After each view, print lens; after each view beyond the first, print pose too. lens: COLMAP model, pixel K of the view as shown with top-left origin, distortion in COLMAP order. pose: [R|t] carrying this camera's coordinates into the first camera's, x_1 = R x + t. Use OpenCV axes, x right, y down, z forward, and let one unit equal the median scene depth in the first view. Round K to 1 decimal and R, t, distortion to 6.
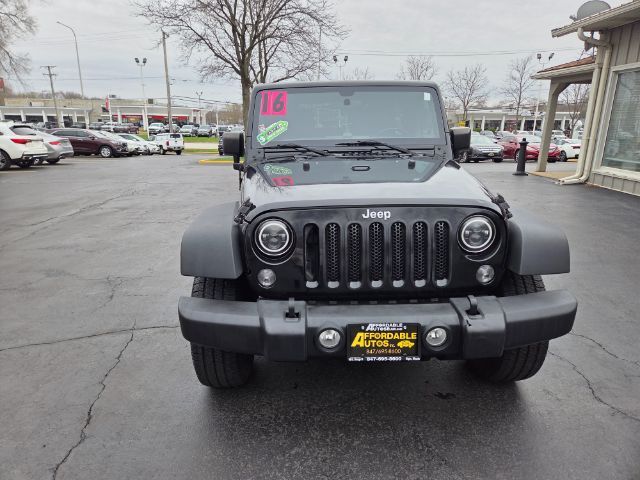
lens RADIAL K [[436.1, 0, 317.0], [0, 436.1, 237.8], [0, 0, 1]] dist [0.069185, -0.062015]
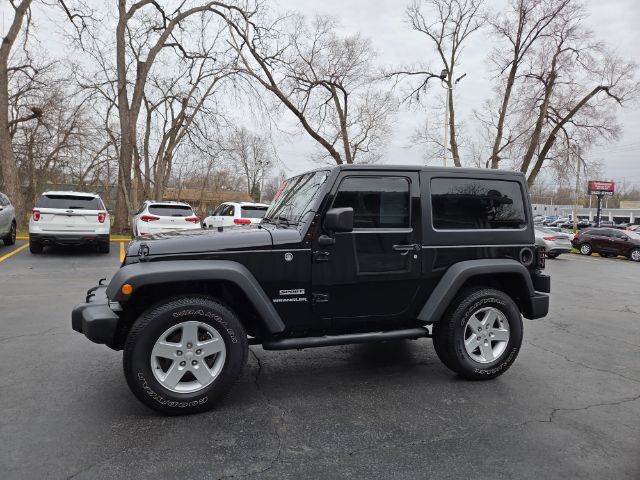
lens RADIAL K [[436.1, 0, 317.0], [0, 436.1, 237.8], [0, 0, 1]] dist [0.069185, -0.062015]
pose [[0.310208, 0.064204, -0.948498, 1.092506], [-0.273587, 0.961538, -0.024390, -0.190315], [0.910451, 0.267062, 0.315842, 0.797009]]
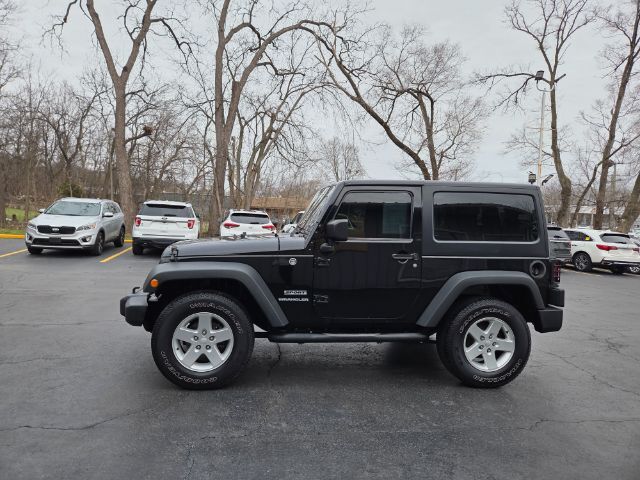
lens RADIAL K [[439.7, 0, 323.5], [0, 439.7, 239.1], [0, 0, 1]] dist [0.072820, -0.066344]
pose [[0.110719, 0.053745, -0.992397, 1.231753], [-0.295324, 0.955213, 0.018783, -0.240375], [0.948960, 0.290999, 0.121632, 0.936694]]
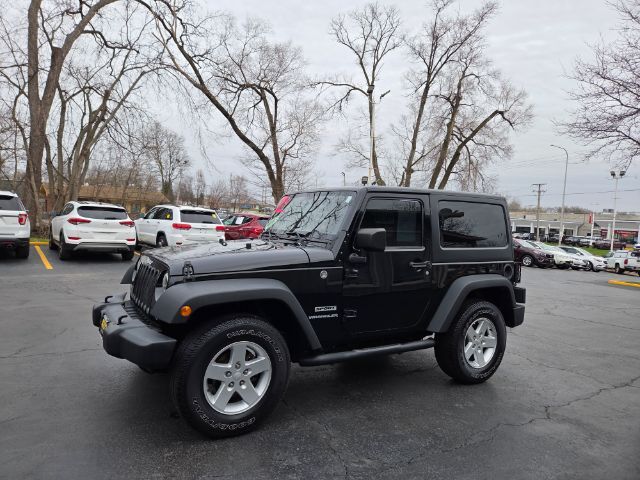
lens RADIAL K [[436.1, 0, 317.0], [0, 436.1, 237.8], [0, 0, 1]] dist [0.069185, -0.062015]
pose [[0.494569, 0.064711, -0.866726, 1.029365], [-0.276911, 0.956989, -0.086560, -0.156227], [0.823846, 0.282816, 0.491216, 0.590202]]
